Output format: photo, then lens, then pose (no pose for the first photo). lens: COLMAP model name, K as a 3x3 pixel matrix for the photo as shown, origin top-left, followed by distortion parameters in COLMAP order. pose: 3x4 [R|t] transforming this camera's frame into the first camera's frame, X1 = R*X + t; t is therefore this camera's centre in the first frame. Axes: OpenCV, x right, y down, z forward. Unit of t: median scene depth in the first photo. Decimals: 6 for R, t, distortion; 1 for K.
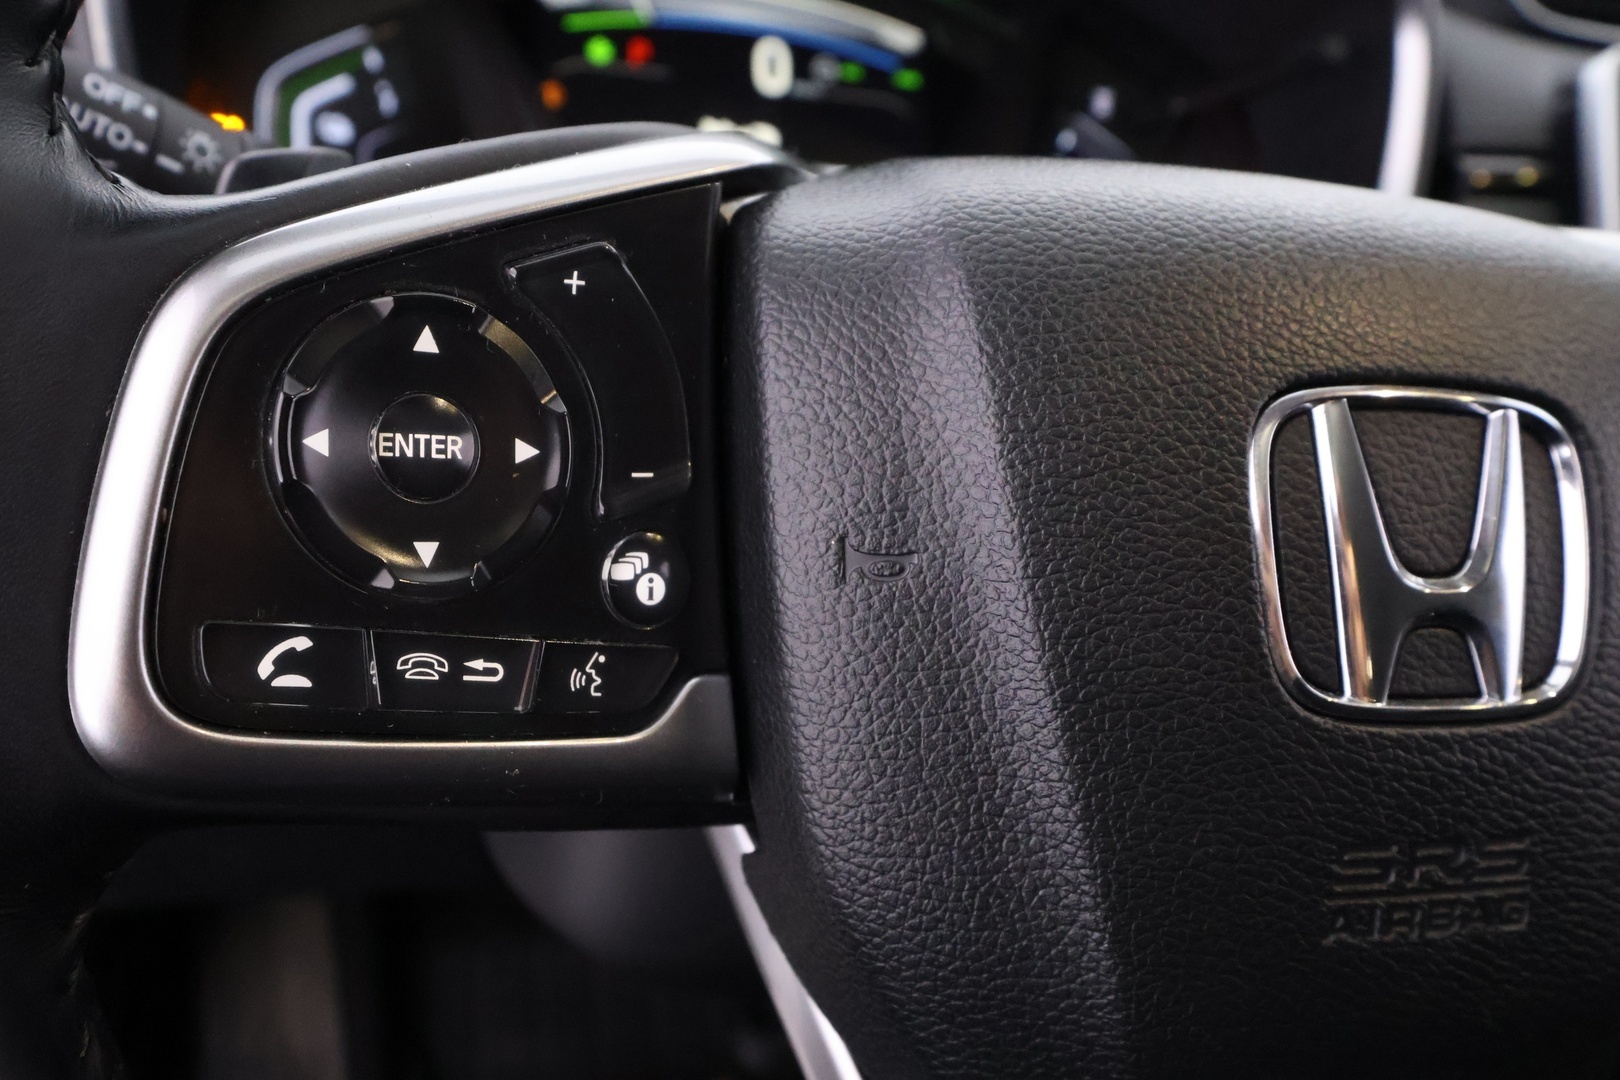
lens RADIAL K [[1284.2, 0, 810.0], [0, 1284.2, 540.0], [0, 0, 1]] dist [0.002711, -0.002254]
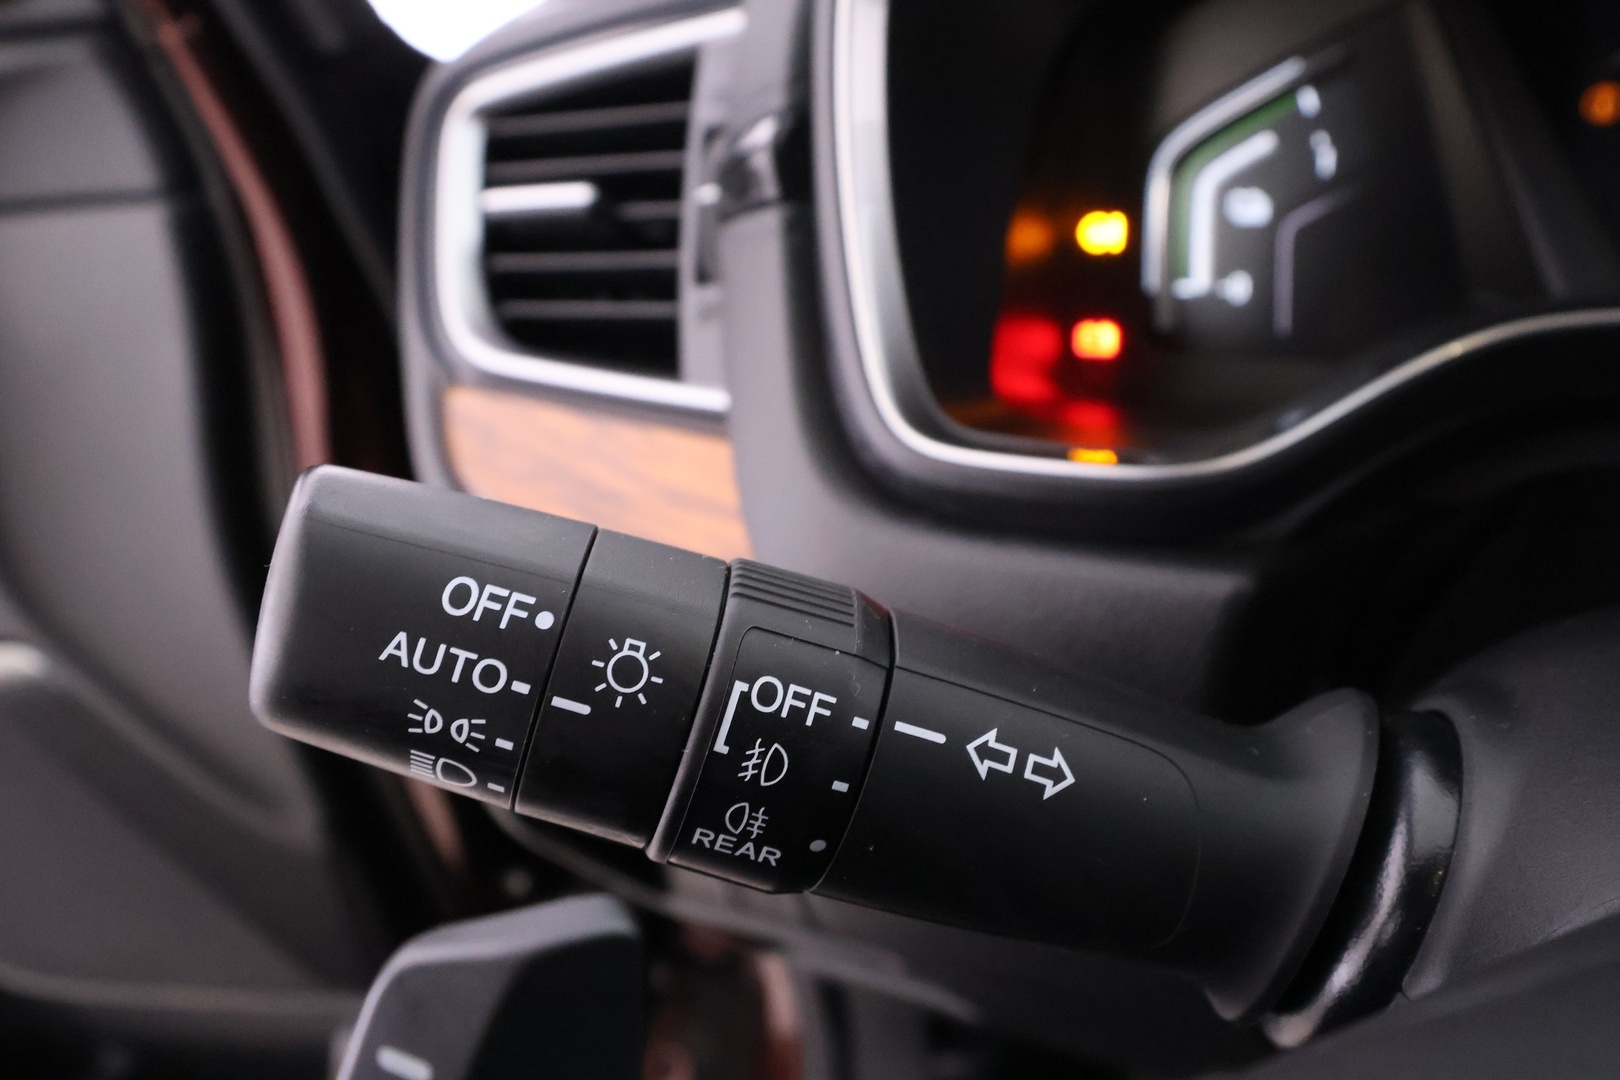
lens RADIAL K [[1270.9, 0, 809.2], [0, 1270.9, 551.5], [0, 0, 1]] dist [0.002583, -0.007072]
pose [[0.695040, 0.113959, -0.709882, -0.024332], [-0.044402, 0.992277, 0.115819, -0.519082], [0.717599, -0.048978, 0.694733, 0.812138]]
